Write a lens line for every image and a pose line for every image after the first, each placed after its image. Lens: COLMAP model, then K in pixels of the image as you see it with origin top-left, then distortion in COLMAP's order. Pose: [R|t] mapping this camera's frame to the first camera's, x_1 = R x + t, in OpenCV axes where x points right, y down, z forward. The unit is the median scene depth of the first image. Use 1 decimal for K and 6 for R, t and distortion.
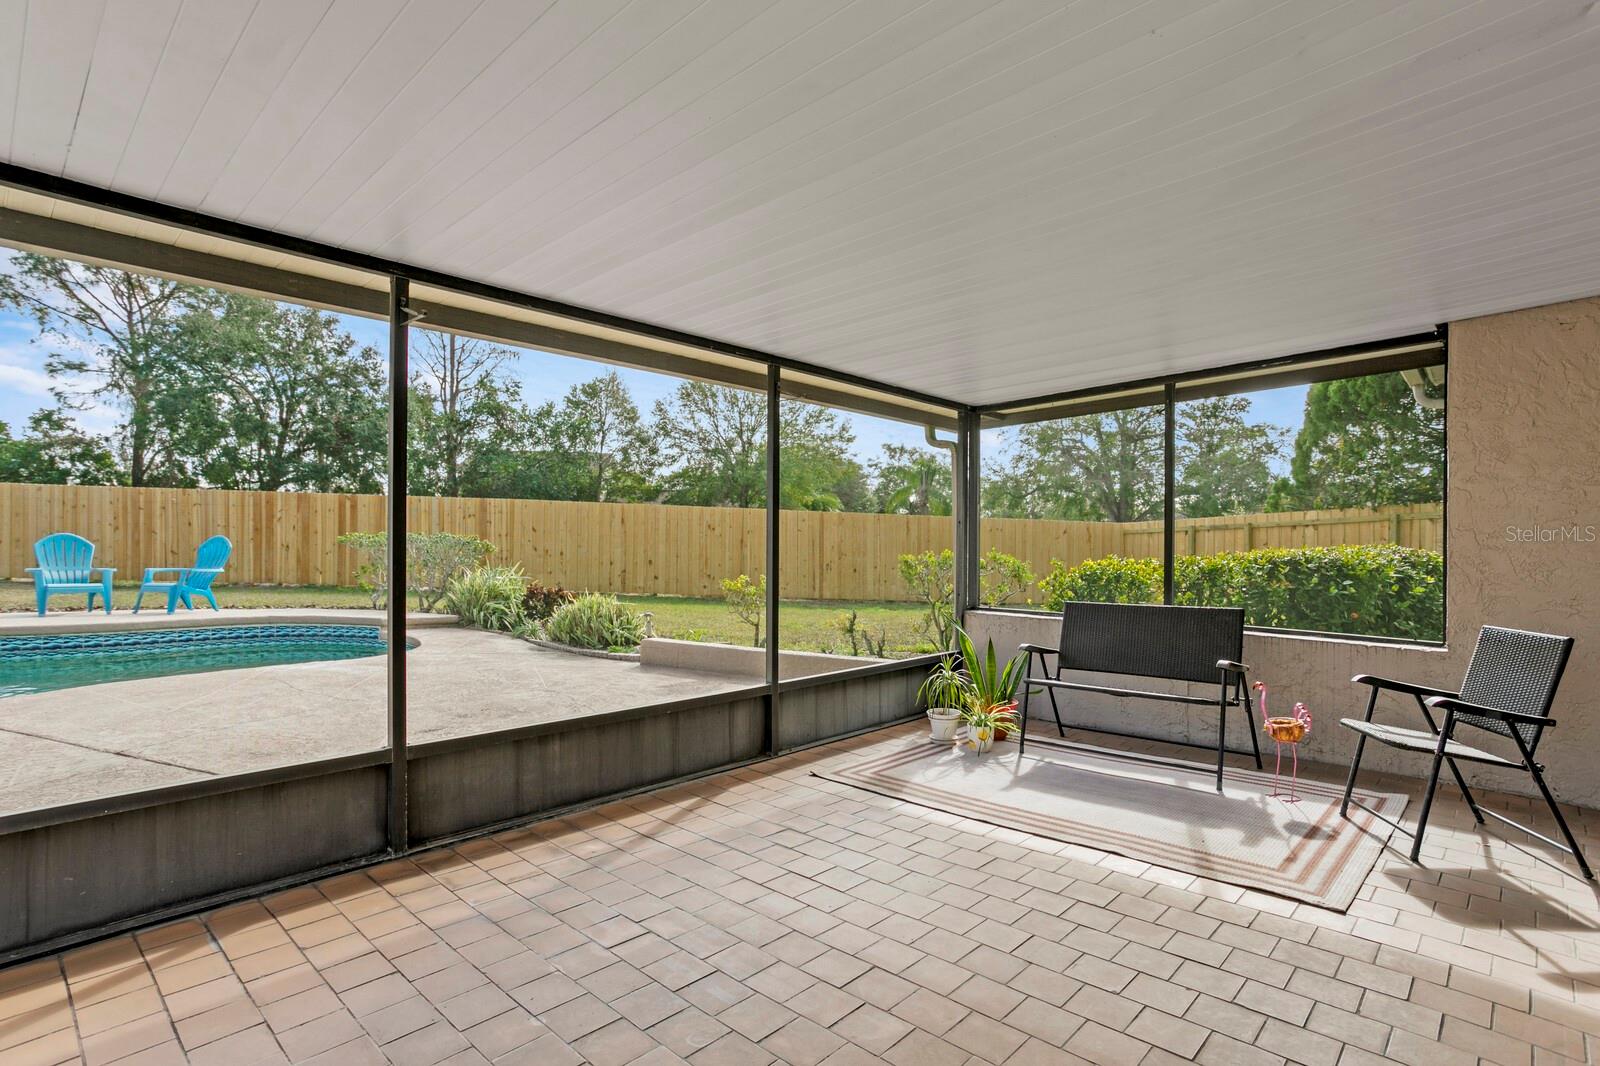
lens RADIAL K [[781.6, 0, 794.9], [0, 781.6, 544.2], [0, 0, 1]] dist [-0.039411, 0.043004]
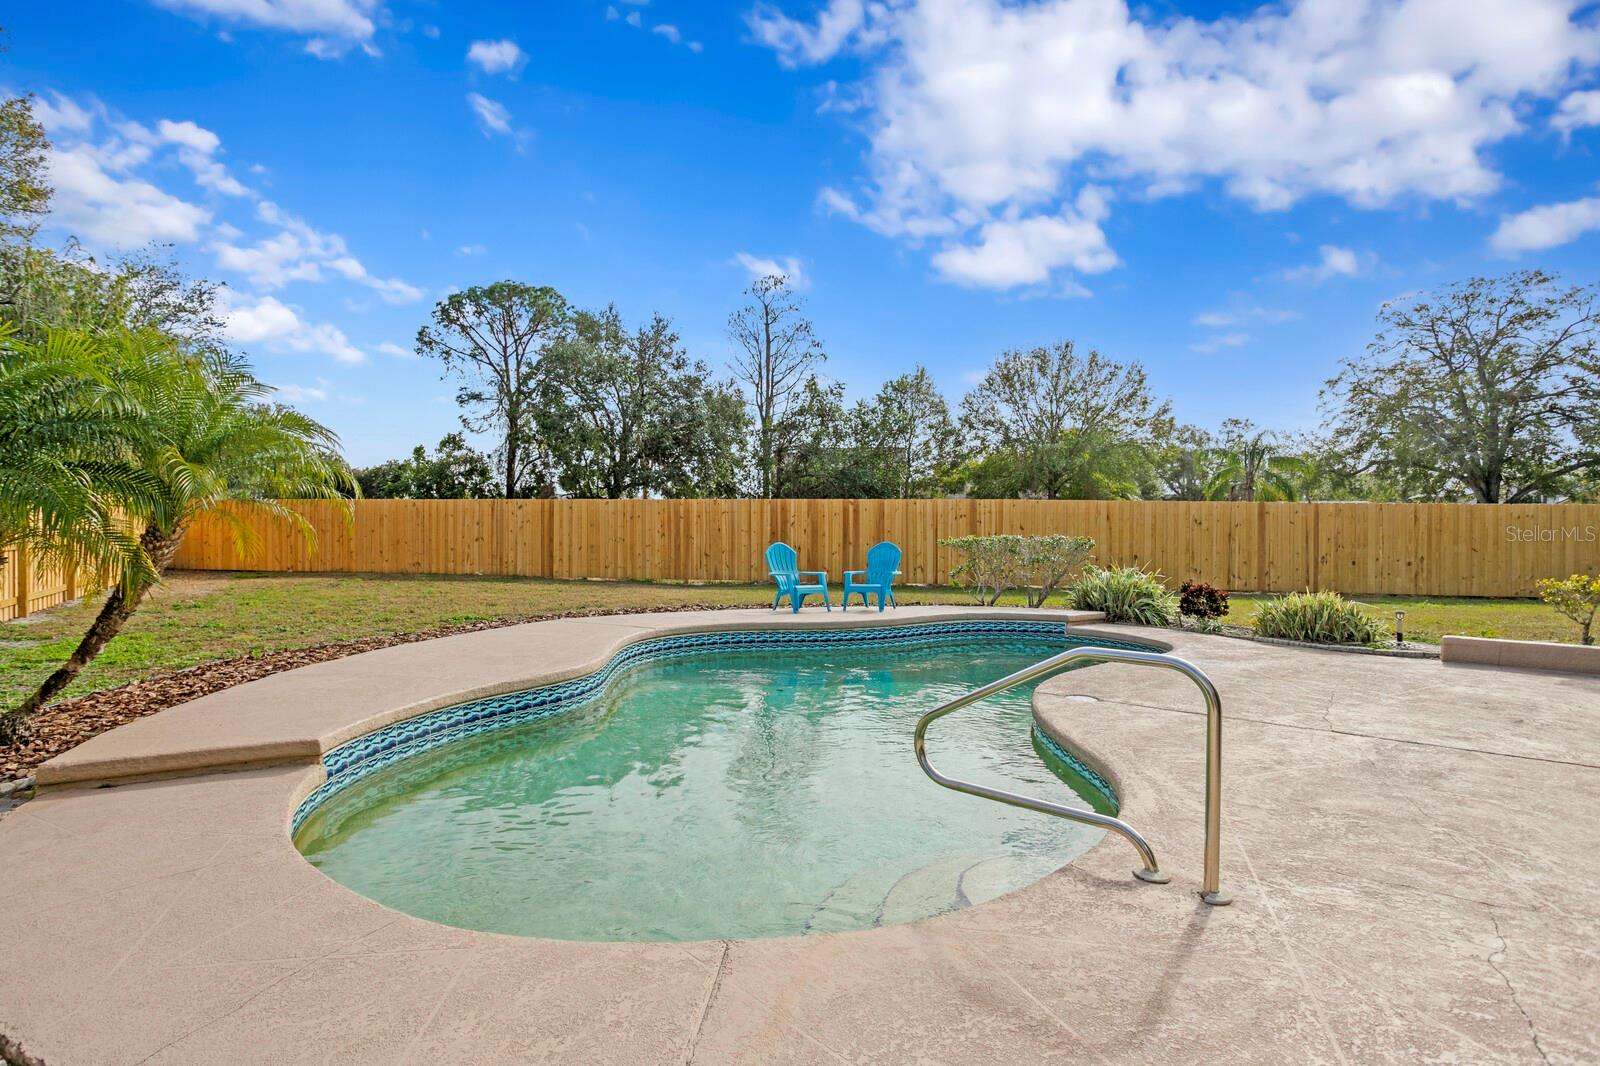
lens RADIAL K [[791.8, 0, 800.0], [0, 791.8, 533.0], [0, 0, 1]] dist [-0.015292, 0.001175]
pose [[0.969446, -0.020681, -0.244432, -0.346073], [0.020547, 0.999784, -0.003100, -0.013986], [0.244444, -0.002017, 0.969661, -0.098447]]
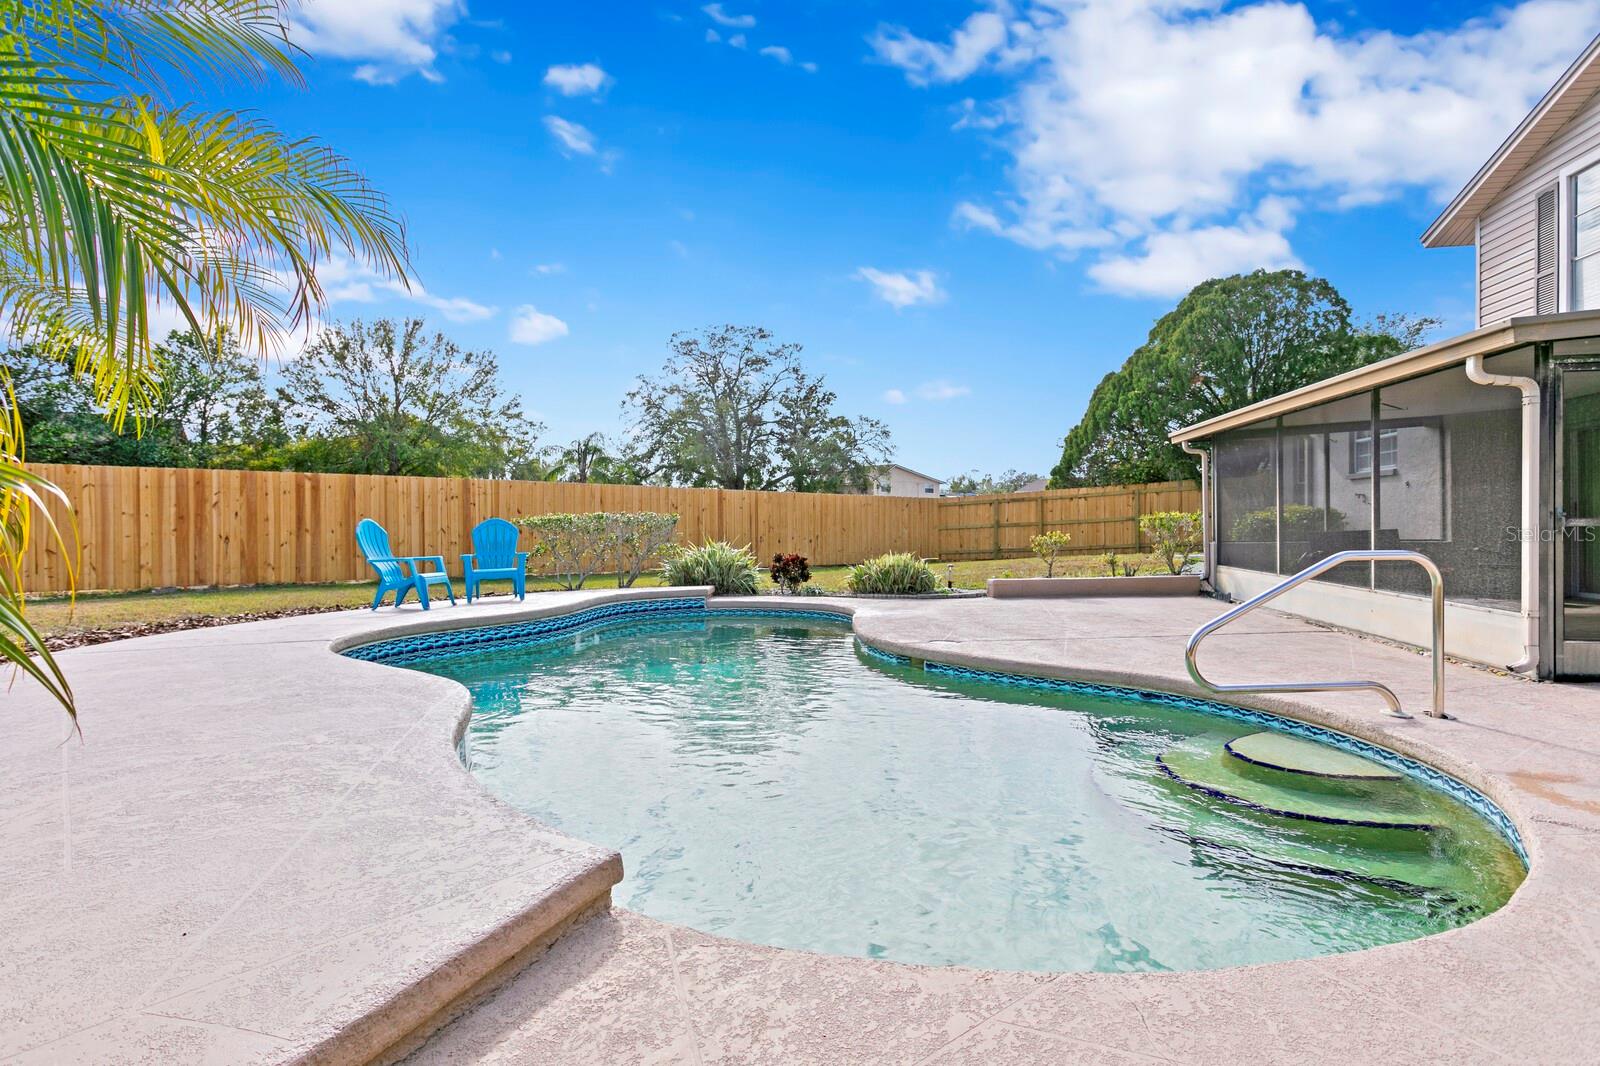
lens RADIAL K [[823.7, 0, 758.8], [0, 823.7, 527.5], [0, 0, 1]] dist [-0.004029, -0.000415]
pose [[0.834658, -0.030277, 0.549936, -0.612261], [0.029572, 0.999511, 0.010145, -0.000345], [-0.549974, 0.007795, 0.835145, -0.005492]]
